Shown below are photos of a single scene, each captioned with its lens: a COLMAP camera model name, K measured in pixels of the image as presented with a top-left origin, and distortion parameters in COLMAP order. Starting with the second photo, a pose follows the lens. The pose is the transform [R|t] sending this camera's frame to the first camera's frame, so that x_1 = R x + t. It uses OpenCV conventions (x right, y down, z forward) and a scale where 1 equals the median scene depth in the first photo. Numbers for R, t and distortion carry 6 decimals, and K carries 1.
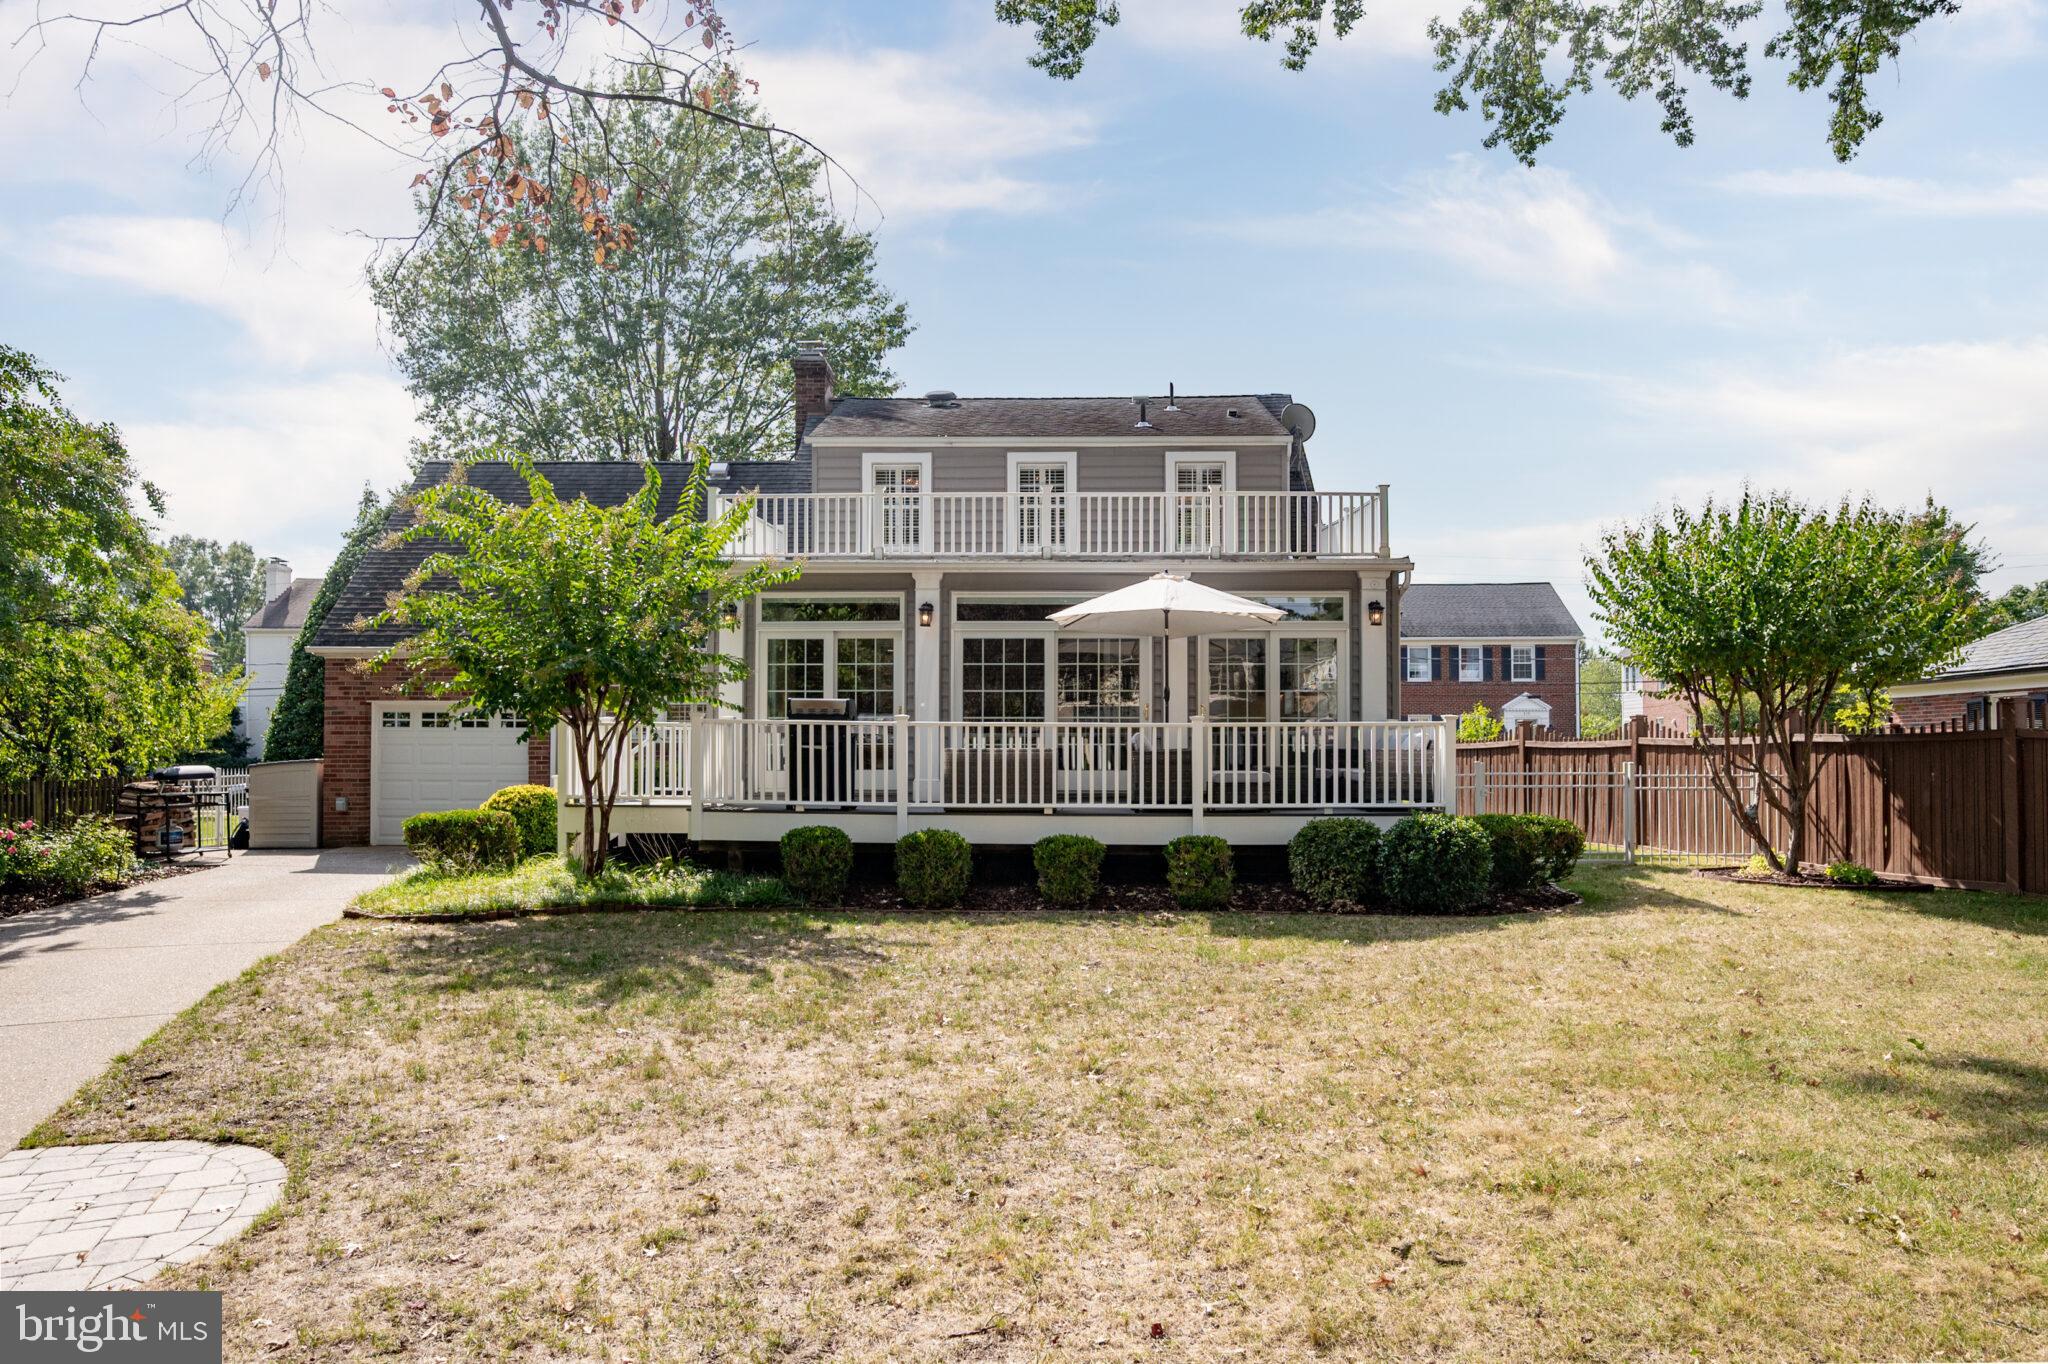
lens RADIAL K [[1305.4, 0, 1024.0], [0, 1305.4, 682.0], [0, 0, 1]] dist [-0.004145, 0.000472]
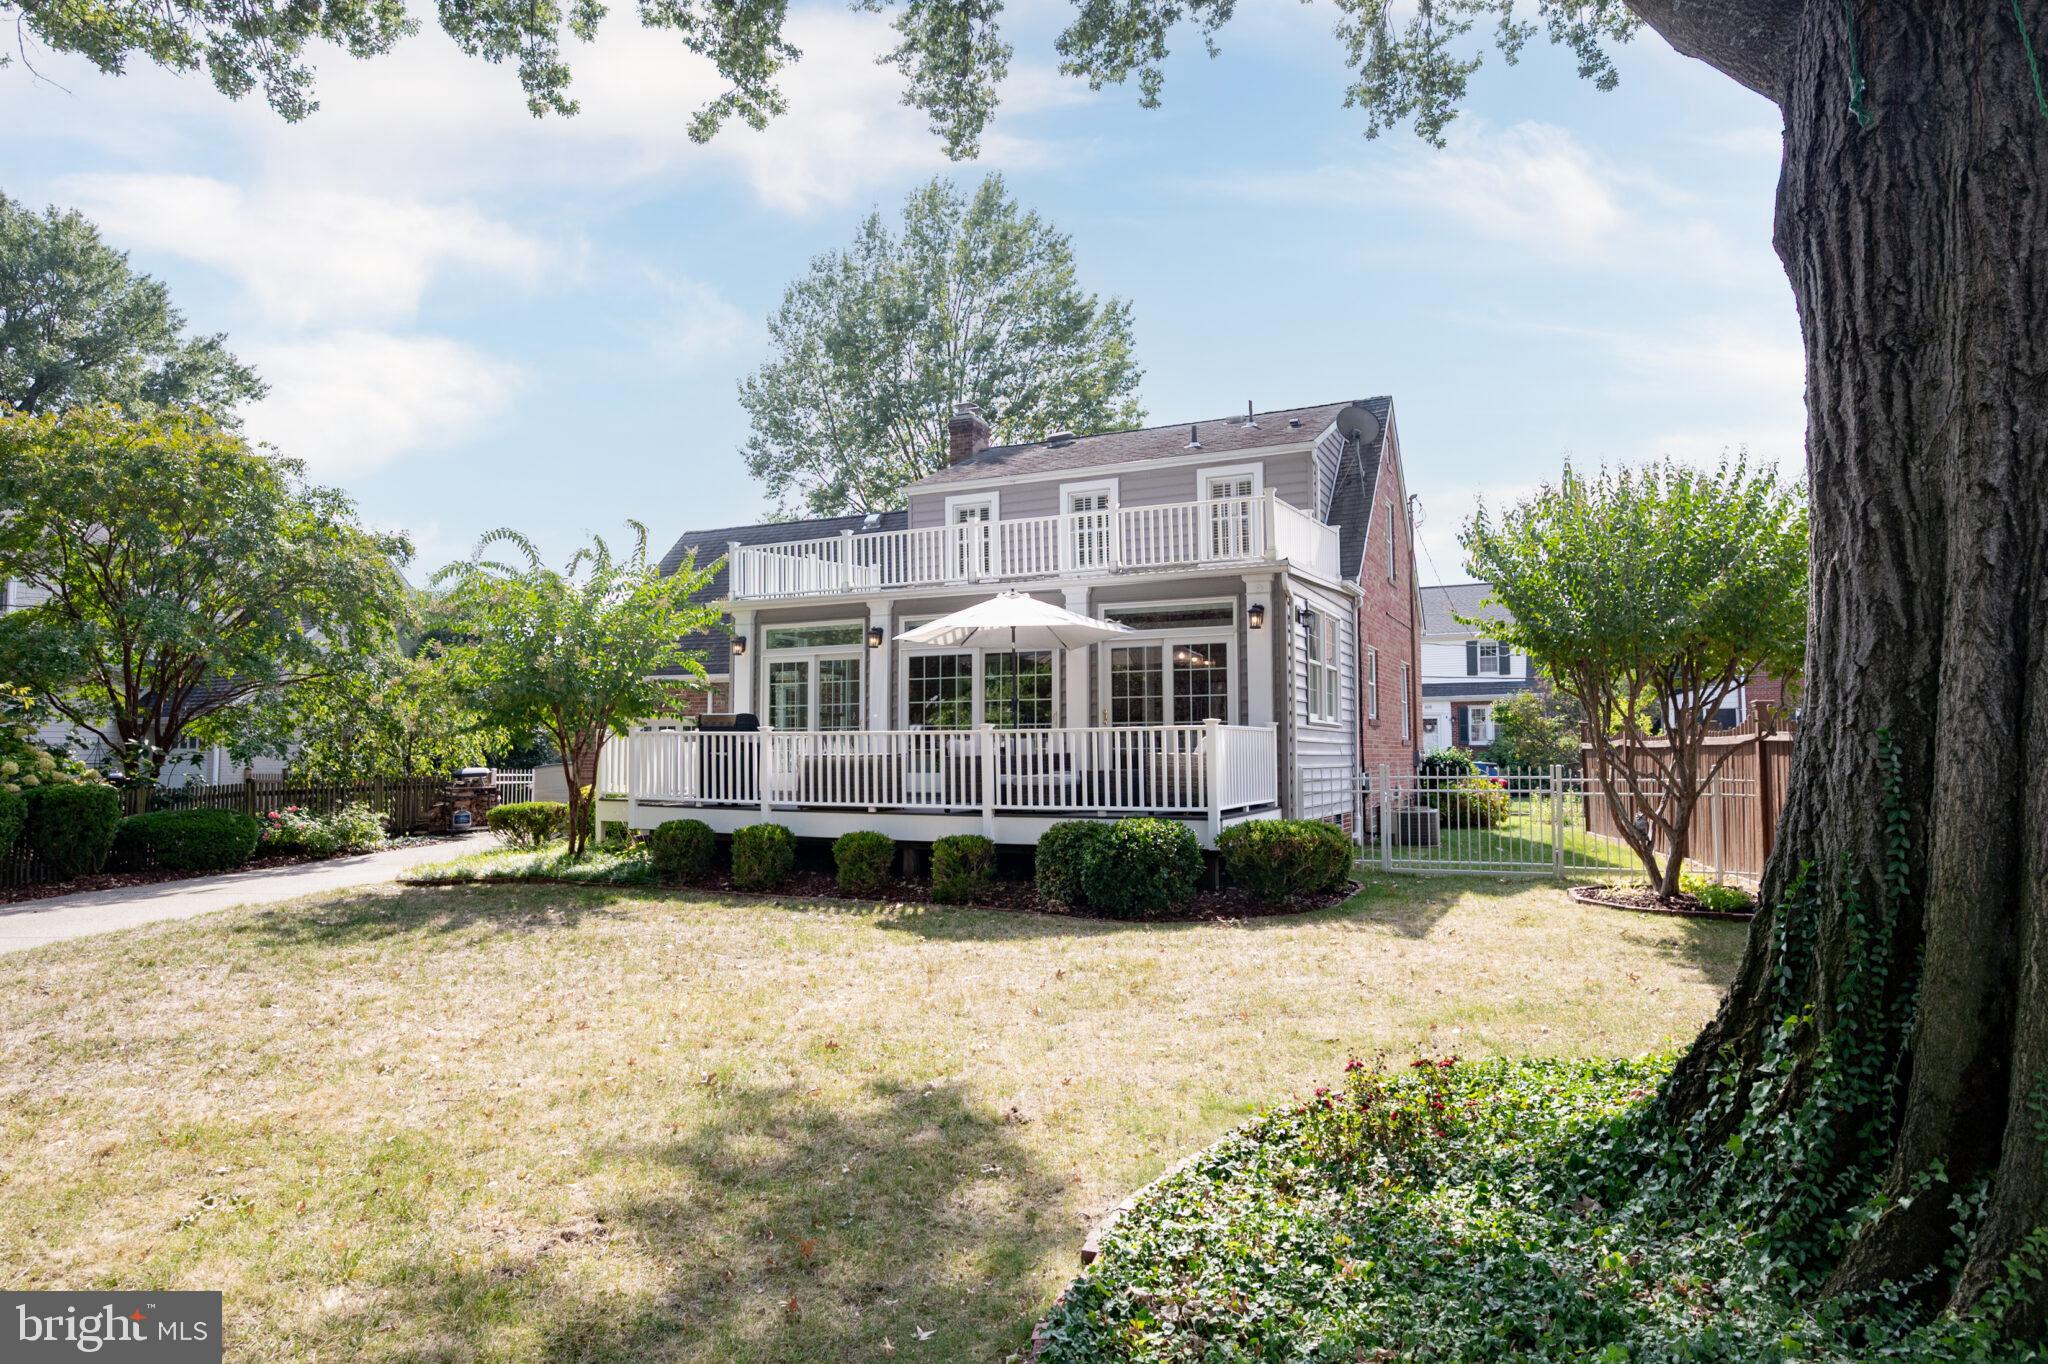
lens RADIAL K [[1174.0, 0, 1024.0], [0, 1174.0, 682.0], [0, 0, 1]] dist [0.000337, -0.000303]
pose [[0.927402, -0.026337, -0.373137, 0.460740], [0.026947, 0.999630, -0.003581, -0.004843], [0.373094, -0.006734, 0.927769, 0.083785]]
